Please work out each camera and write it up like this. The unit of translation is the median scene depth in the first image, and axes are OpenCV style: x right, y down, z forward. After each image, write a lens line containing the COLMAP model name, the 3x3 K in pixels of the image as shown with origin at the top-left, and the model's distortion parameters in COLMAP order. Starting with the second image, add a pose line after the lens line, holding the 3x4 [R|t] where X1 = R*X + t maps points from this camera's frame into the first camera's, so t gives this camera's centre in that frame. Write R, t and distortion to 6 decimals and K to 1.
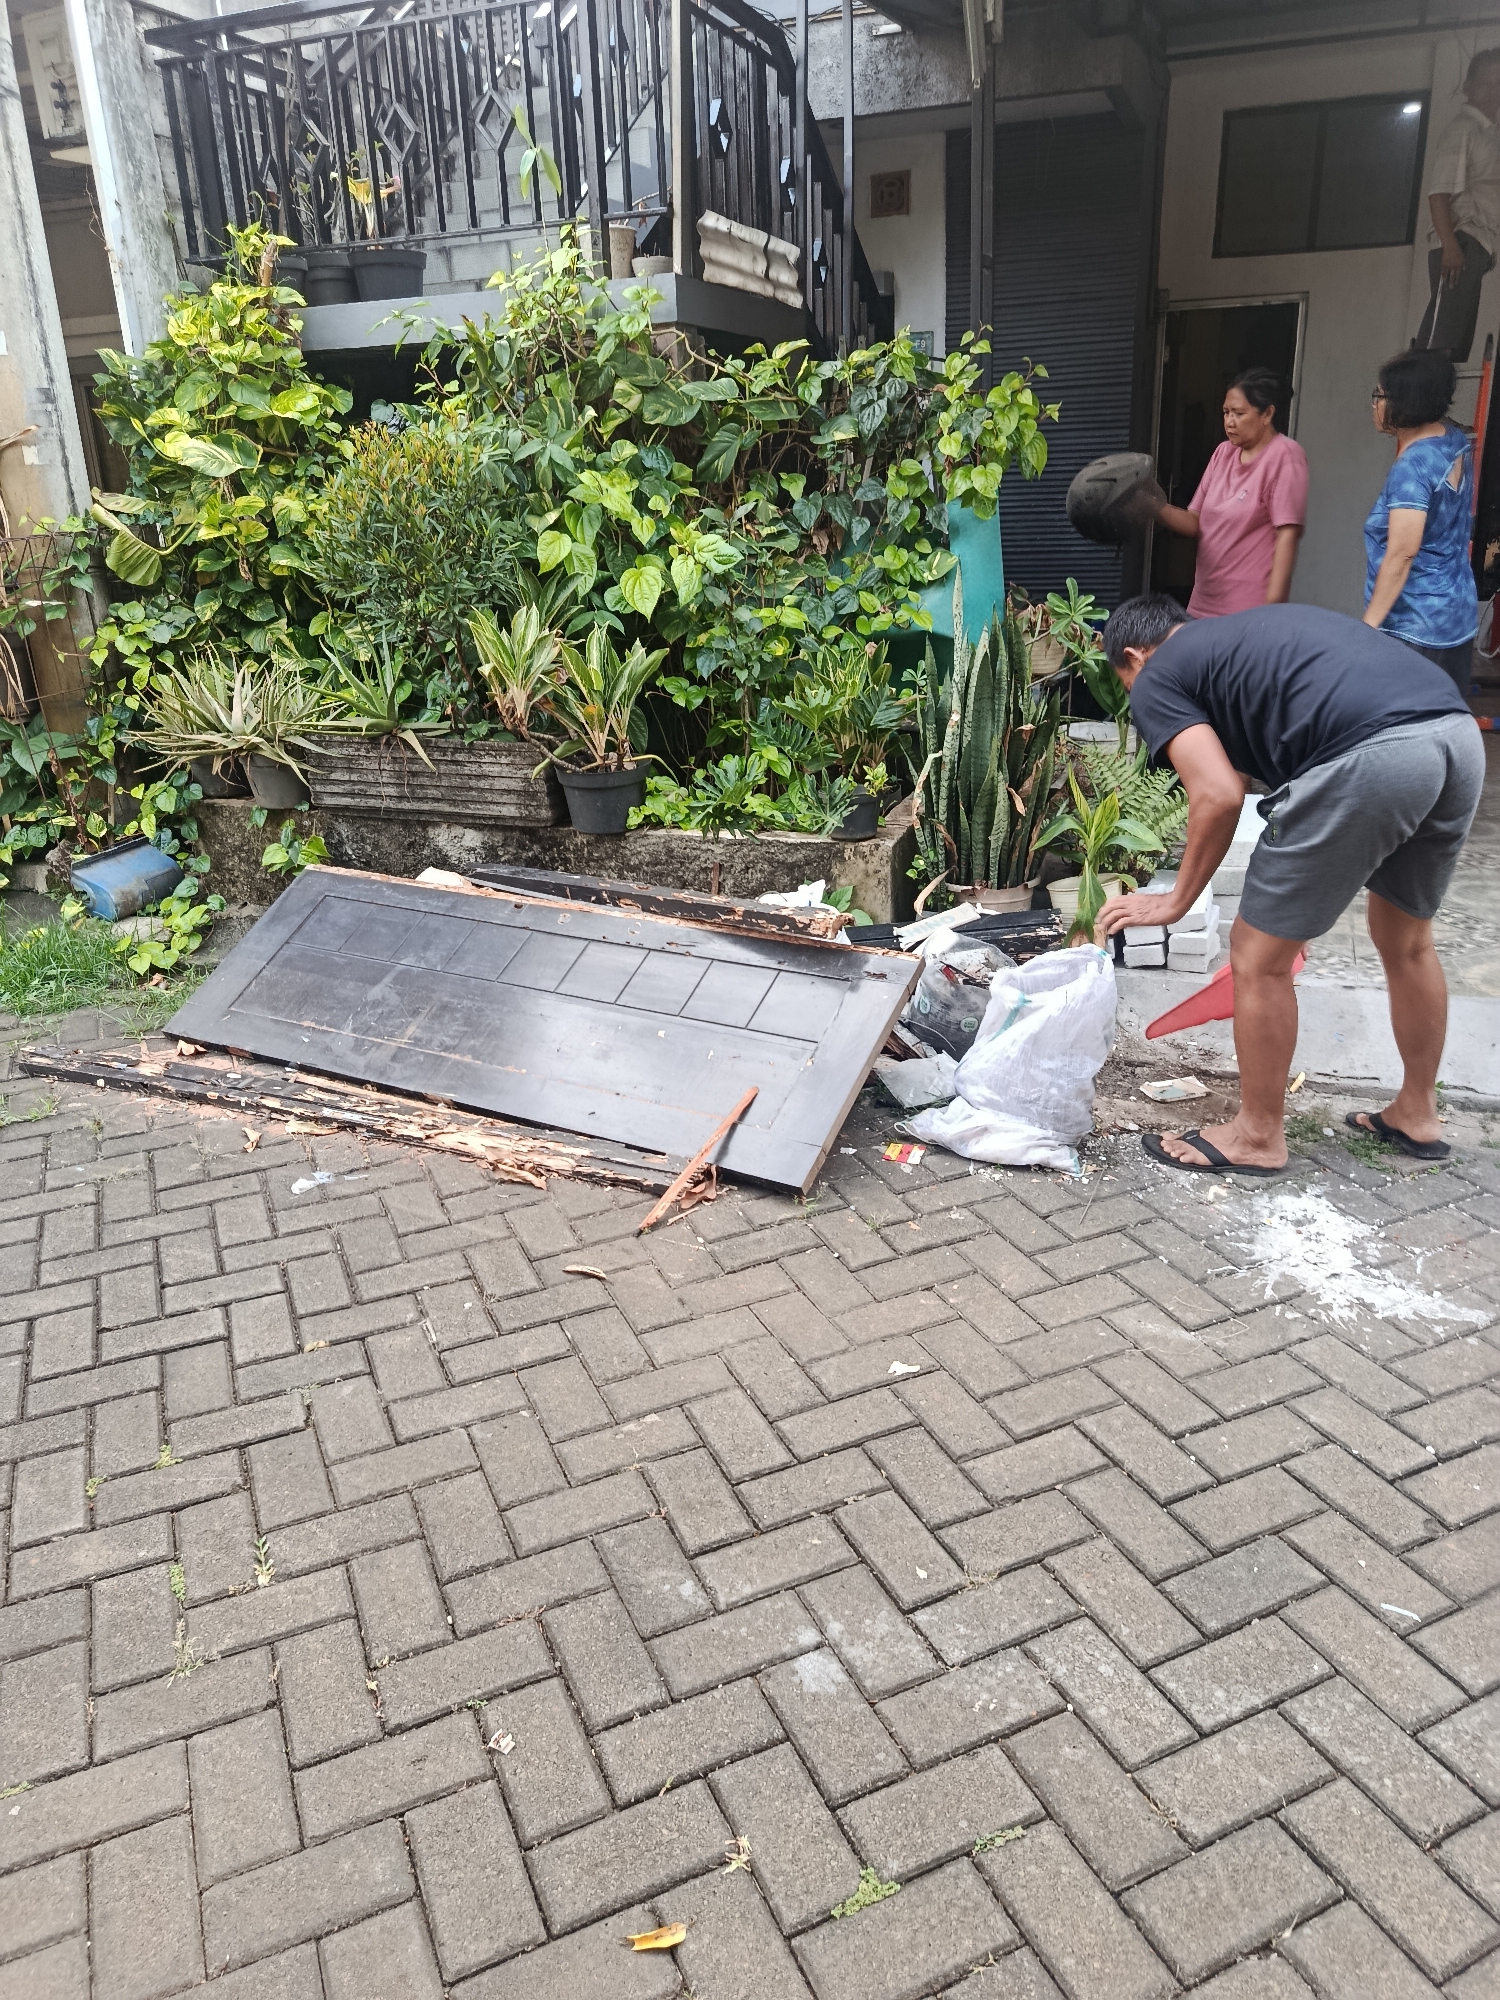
lens RADIAL K [[1395.8, 0, 772.9], [0, 1395.8, 1000.6], [0, 0, 1]] dist [0.082545, -0.144416]
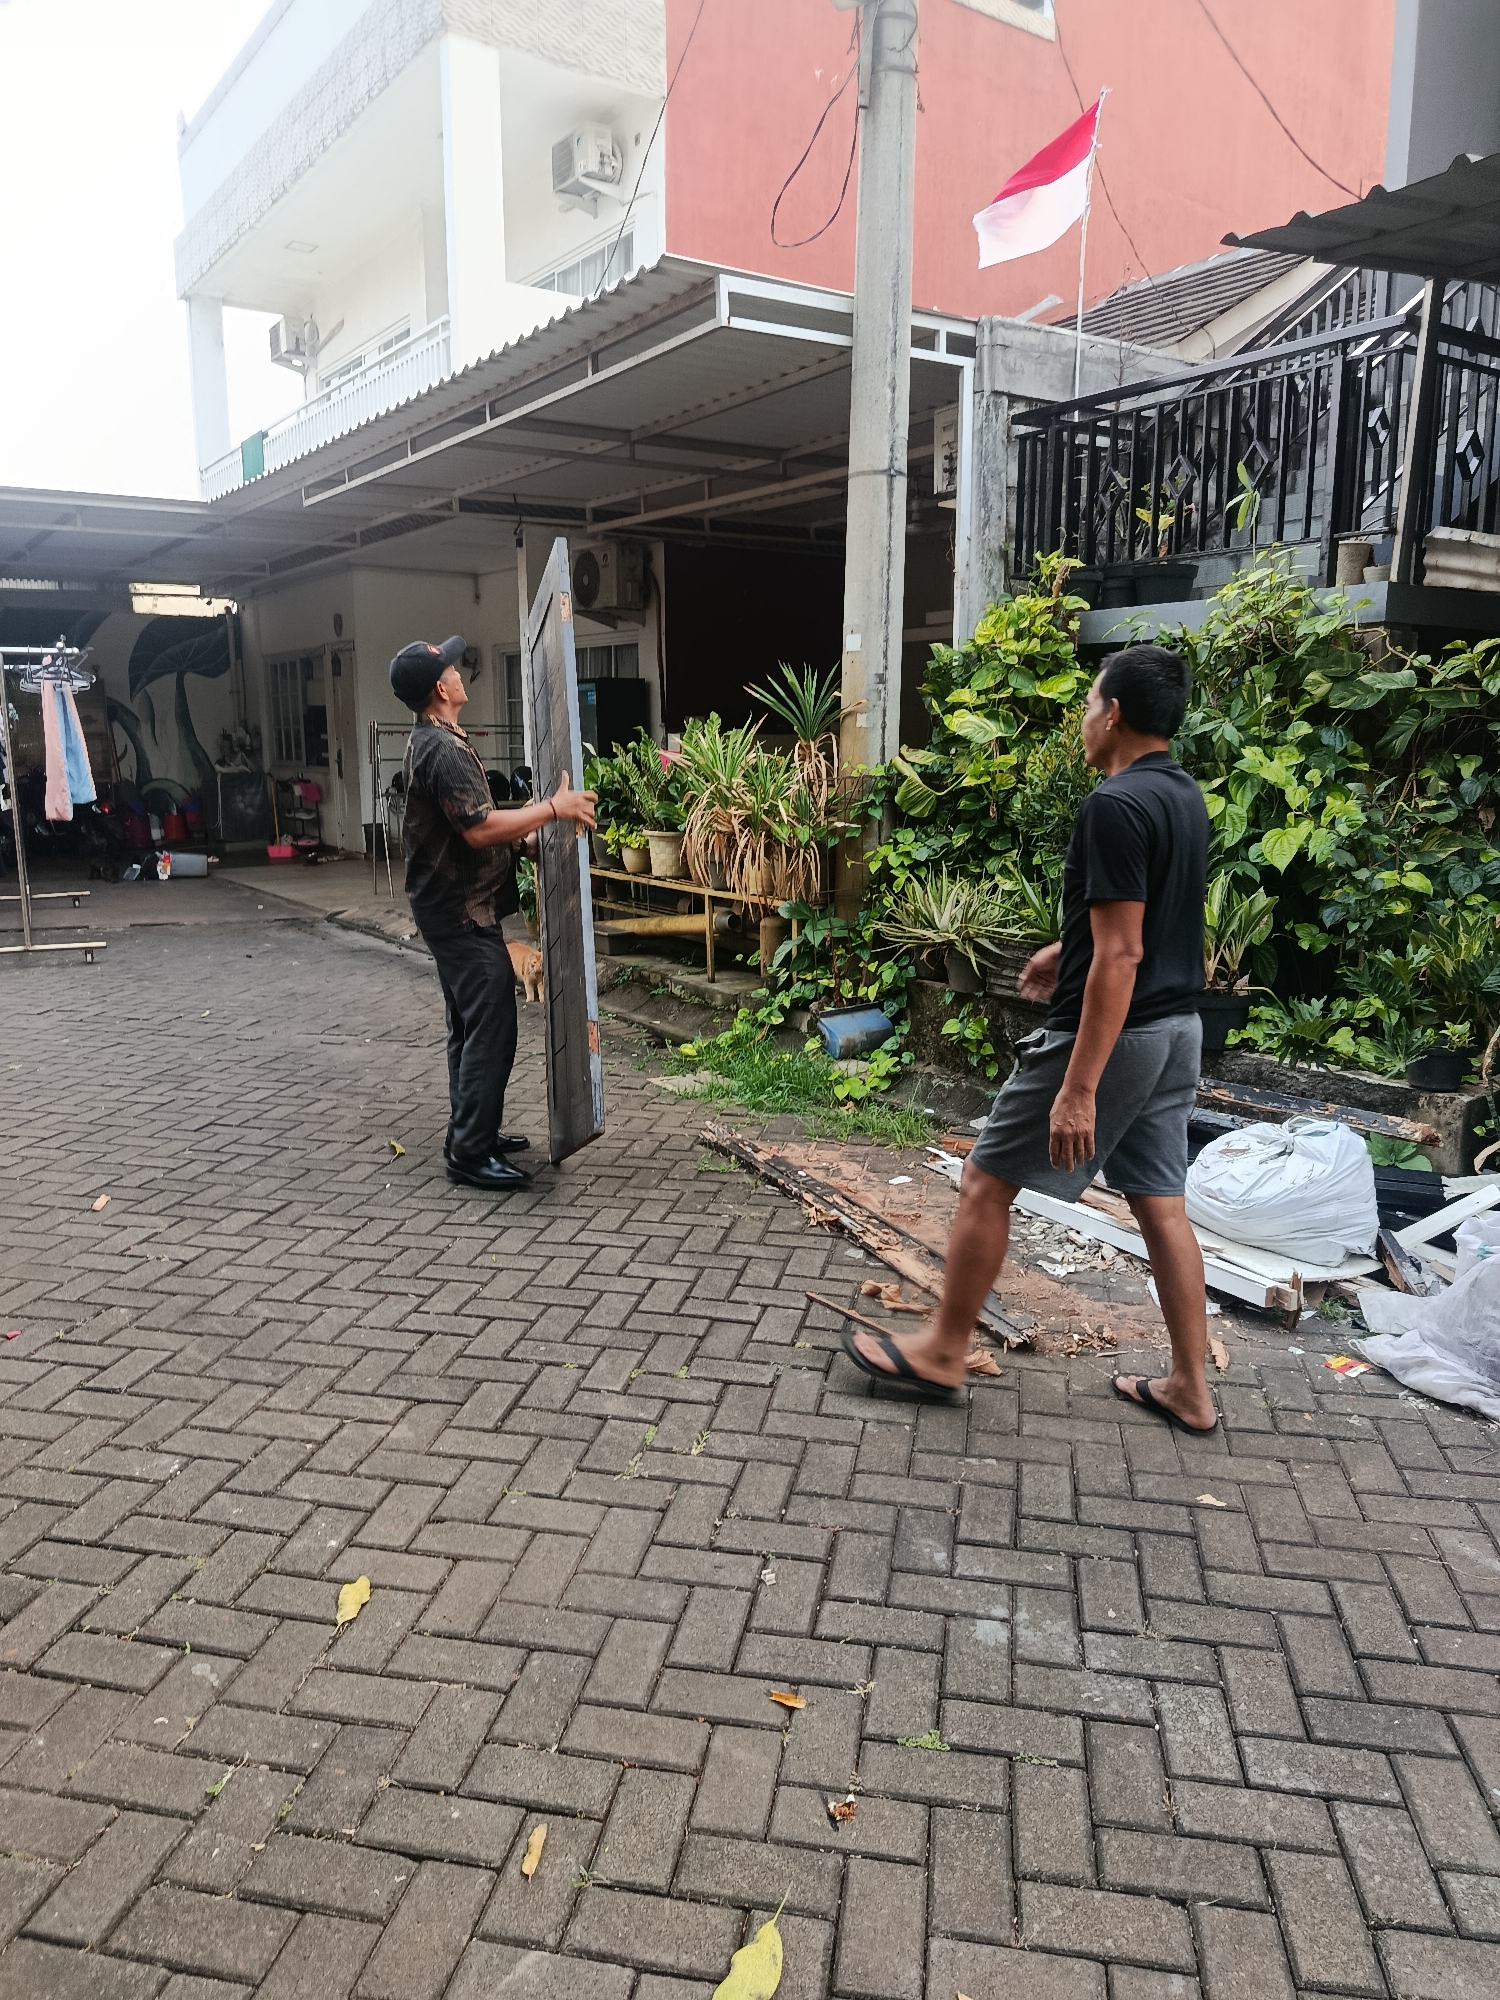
lens RADIAL K [[1395.8, 0, 772.9], [0, 1395.8, 1000.6], [0, 0, 1]] dist [0.082545, -0.144416]
pose [[0.823653, 0.138491, -0.549923, 0.217141], [-0.224967, 0.969949, -0.092678, 0.027996], [0.520562, 0.200049, 0.830057, -0.141771]]
